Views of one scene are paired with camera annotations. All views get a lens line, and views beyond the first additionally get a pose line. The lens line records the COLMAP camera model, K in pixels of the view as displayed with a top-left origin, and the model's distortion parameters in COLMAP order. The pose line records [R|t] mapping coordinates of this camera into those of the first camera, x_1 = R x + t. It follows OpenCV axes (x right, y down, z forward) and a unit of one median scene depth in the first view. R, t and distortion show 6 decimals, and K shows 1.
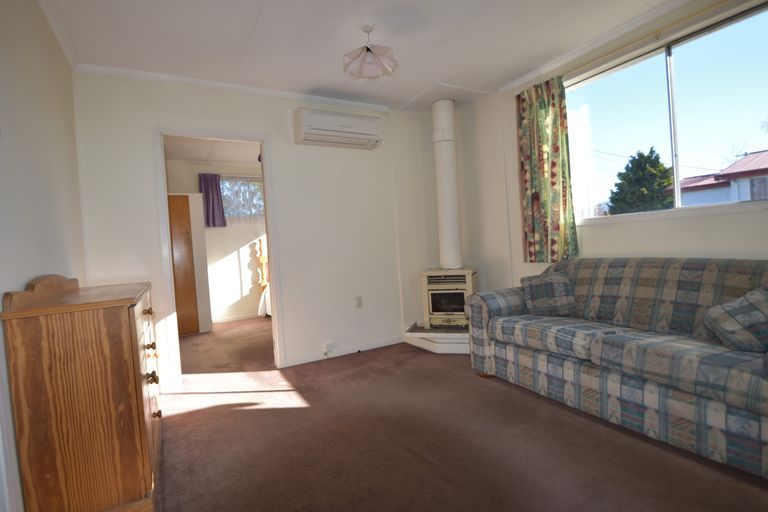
lens RADIAL K [[377.8, 0, 384.0], [0, 377.8, 256.0], [0, 0, 1]] dist [-0.001735, -0.000156]
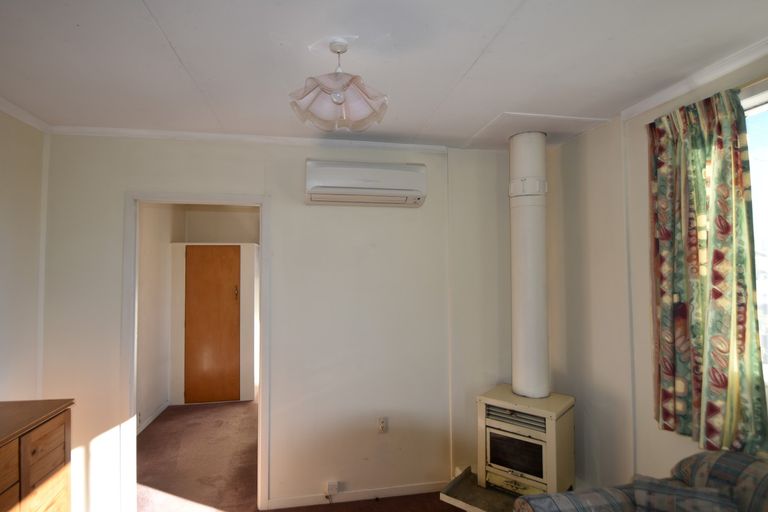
lens RADIAL K [[398.2, 0, 385.6], [0, 398.2, 252.0], [0, 0, 1]] dist [-0.001711, -0.018975]
pose [[0.941451, 0.046138, -0.333978, 0.196088], [-0.064977, 0.996851, -0.045450, -0.189970], [0.330830, 0.064490, 0.941484, 0.336823]]
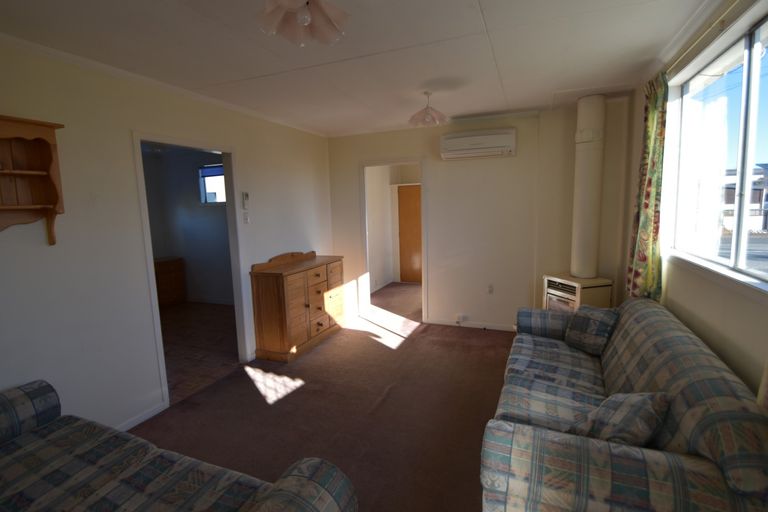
lens RADIAL K [[377.8, 0, 384.0], [0, 377.8, 256.0], [0, 0, 1]] dist [-0.001735, -0.000156]
pose [[0.615487, 0.153457, -0.773064, 0.732011], [-0.034718, 0.985189, 0.167923, -0.196607], [0.787382, -0.076516, 0.611698, 0.021340]]
